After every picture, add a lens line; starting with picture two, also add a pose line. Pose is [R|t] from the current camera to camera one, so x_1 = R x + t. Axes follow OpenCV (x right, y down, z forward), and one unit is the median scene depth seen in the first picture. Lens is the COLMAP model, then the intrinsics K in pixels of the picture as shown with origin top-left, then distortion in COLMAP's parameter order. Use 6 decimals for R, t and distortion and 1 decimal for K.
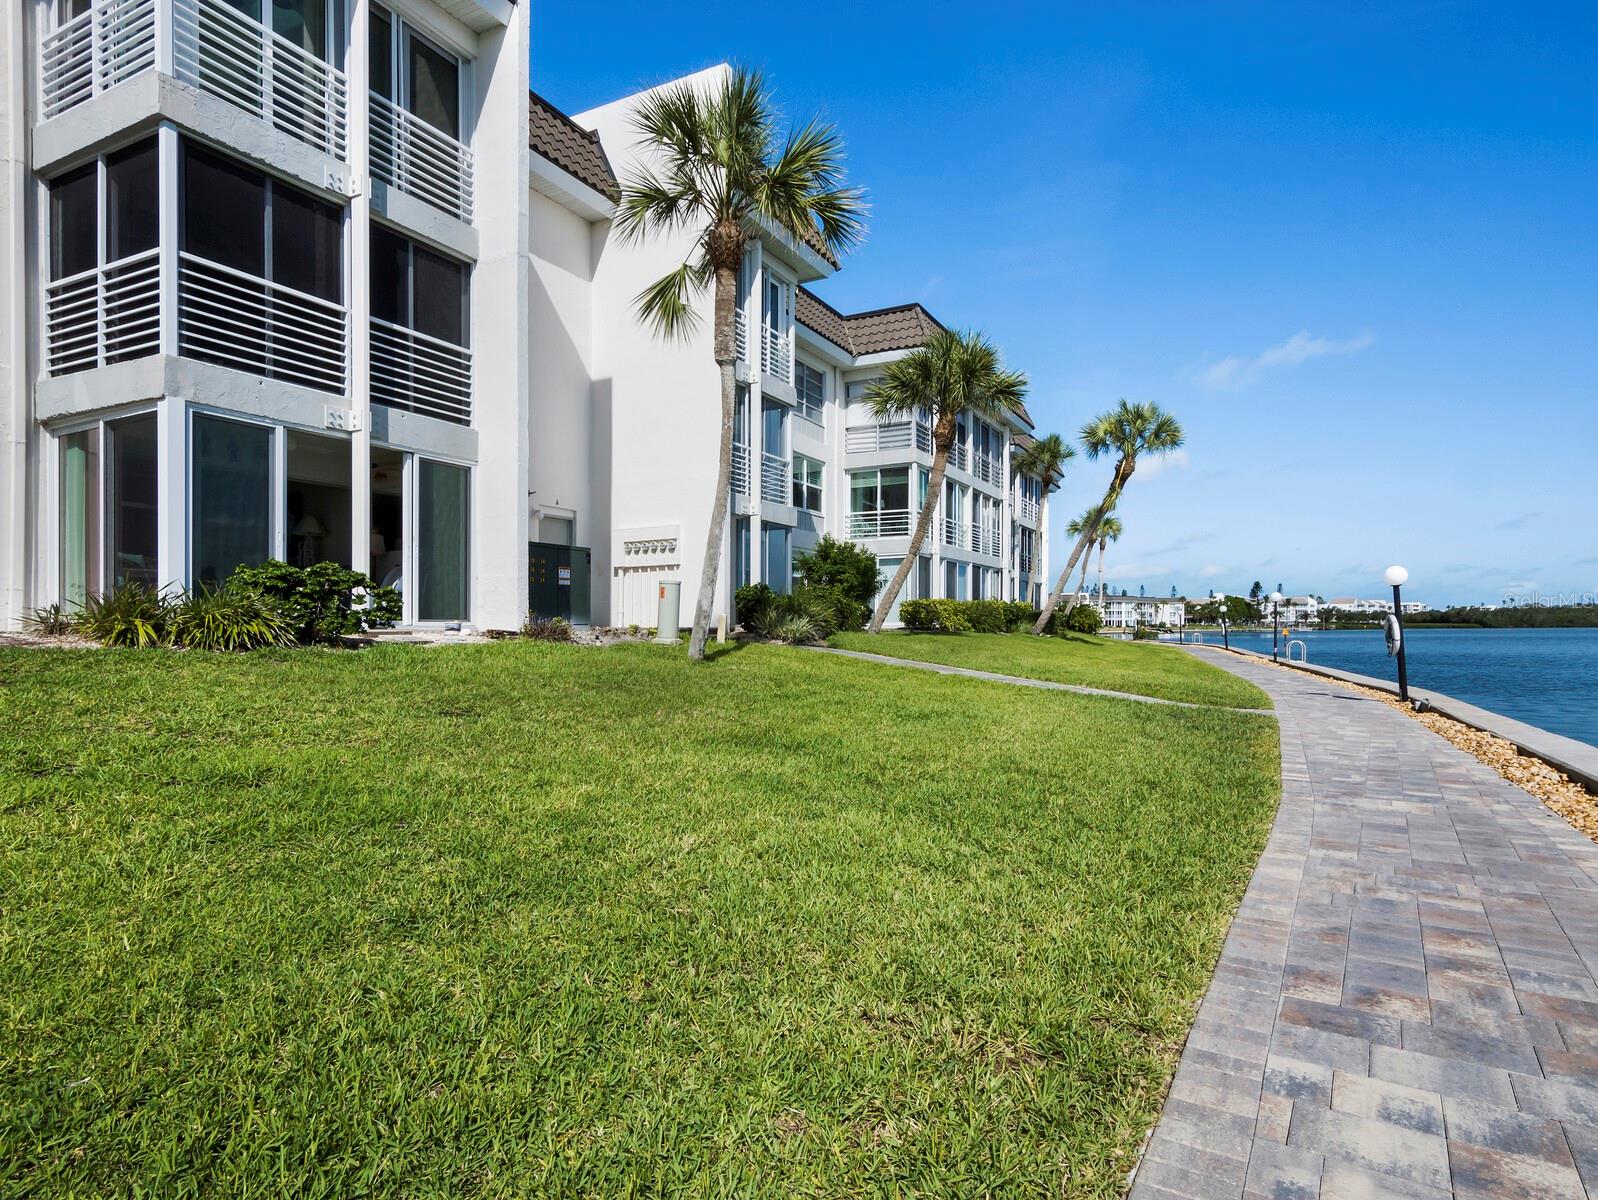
lens RADIAL K [[887.5, 0, 803.5], [0, 887.5, 623.4], [0, 0, 1]] dist [0.004377, 0.000991]
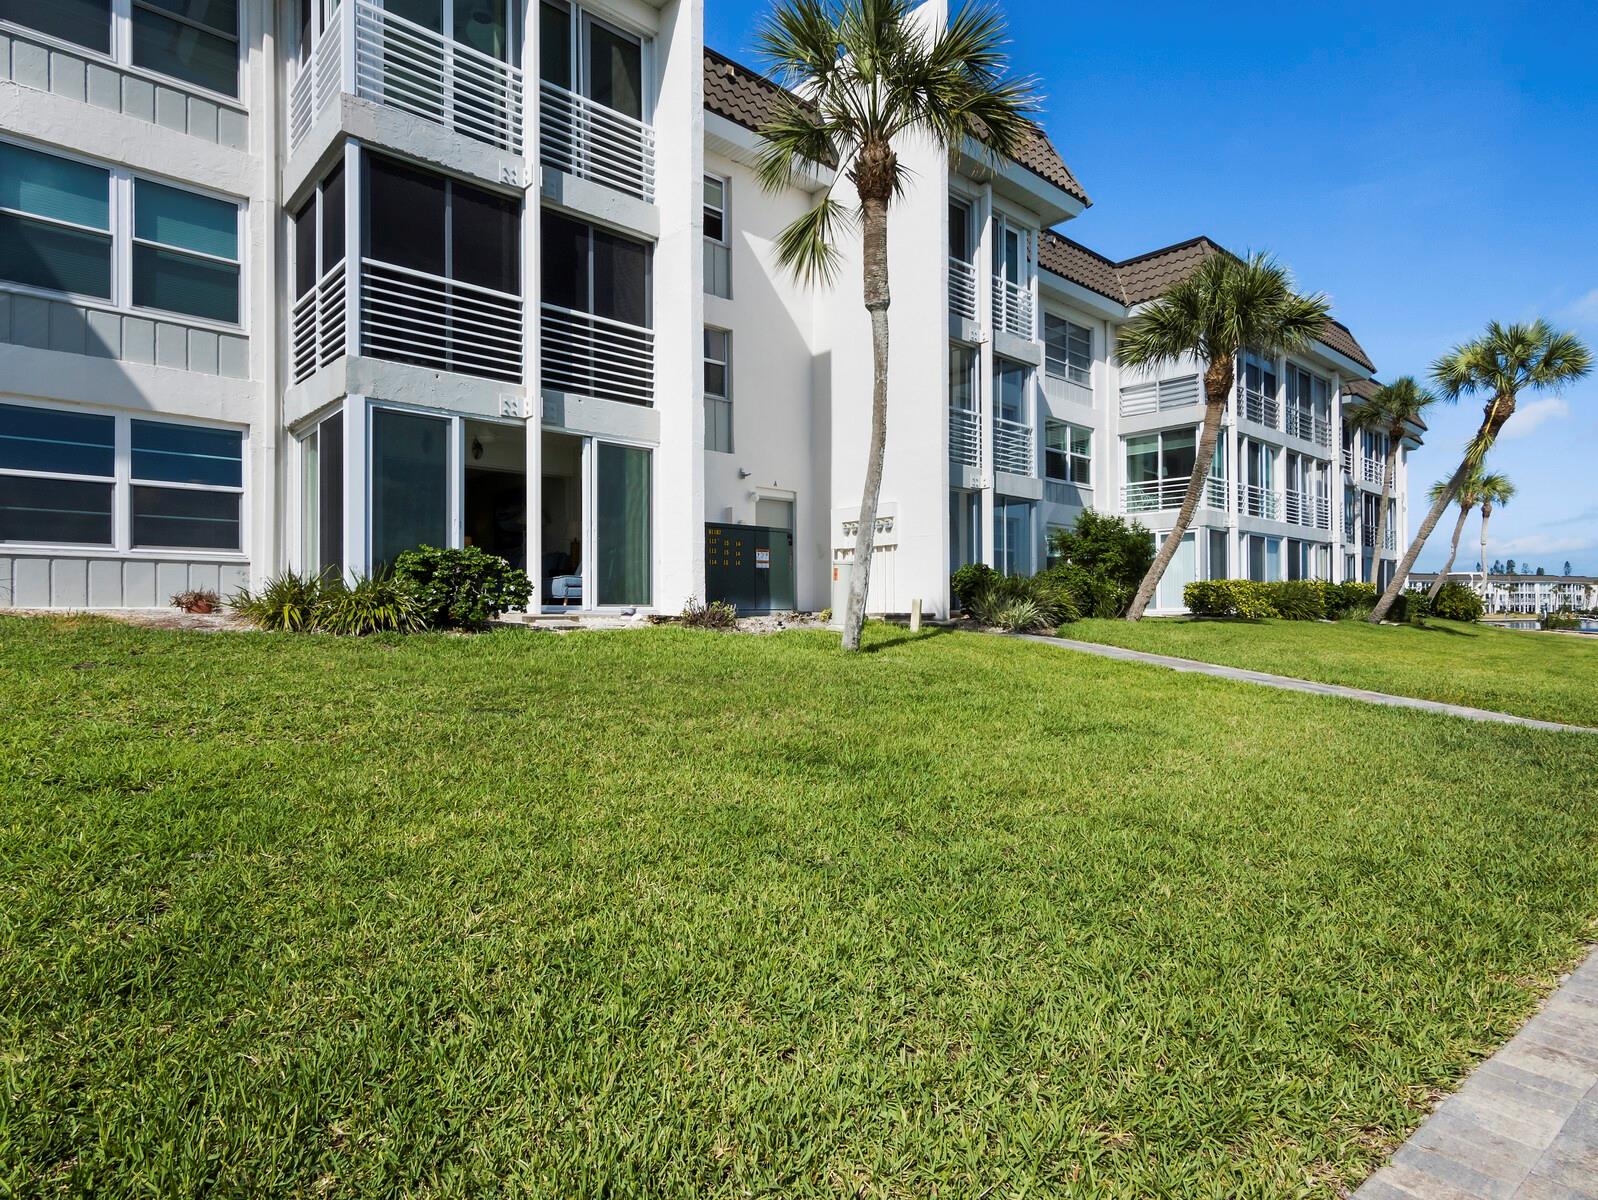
lens RADIAL K [[893.3, 0, 802.6], [0, 893.3, 590.6], [0, 0, 1]] dist [0.006170, 0.000709]
pose [[0.942173, -0.006419, -0.335064, 0.123349], [-0.000445, 0.999792, -0.020406, 0.000636], [0.335126, 0.019375, 0.941974, 0.145075]]
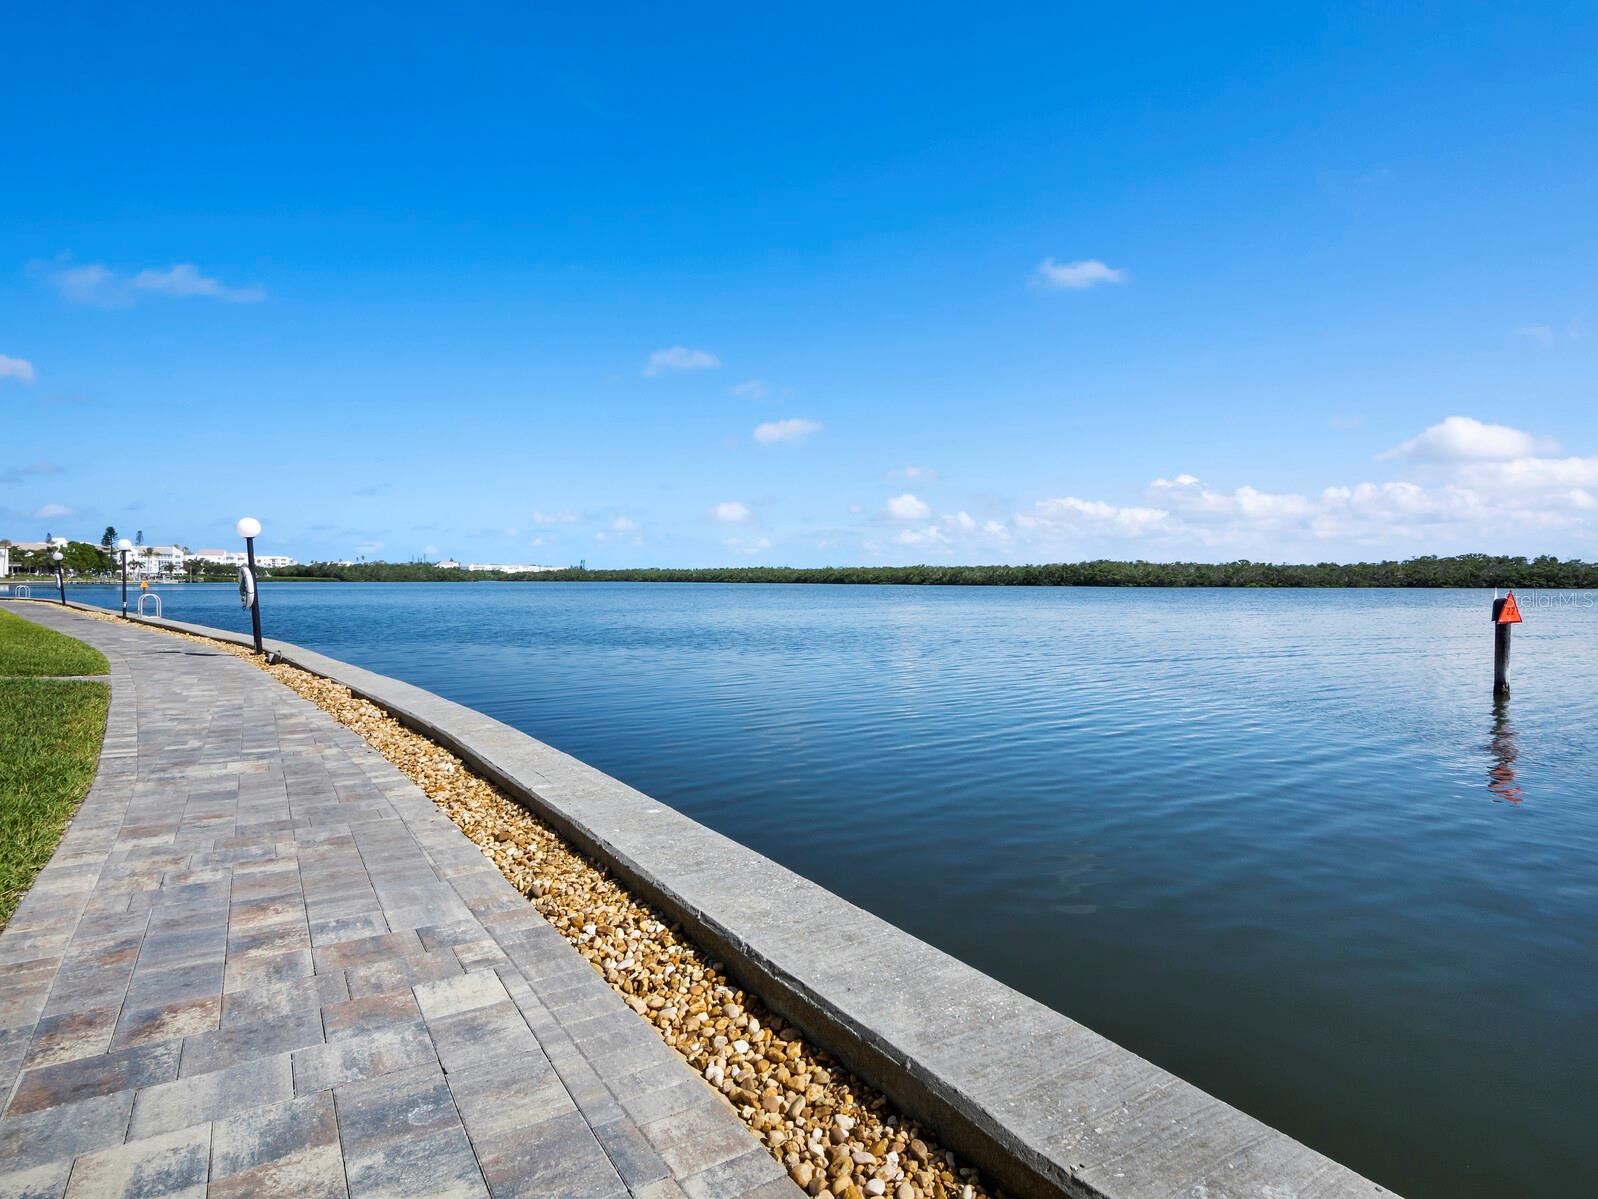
lens RADIAL K [[887.5, 0, 803.5], [0, 887.5, 622.9], [0, 0, 1]] dist [0.004377, 0.000991]
pose [[0.426930, -0.034854, 0.903613, 0.038499], [-0.012498, 0.998934, 0.044436, 0.000610], [-0.904198, -0.030265, 0.426039, 0.025789]]
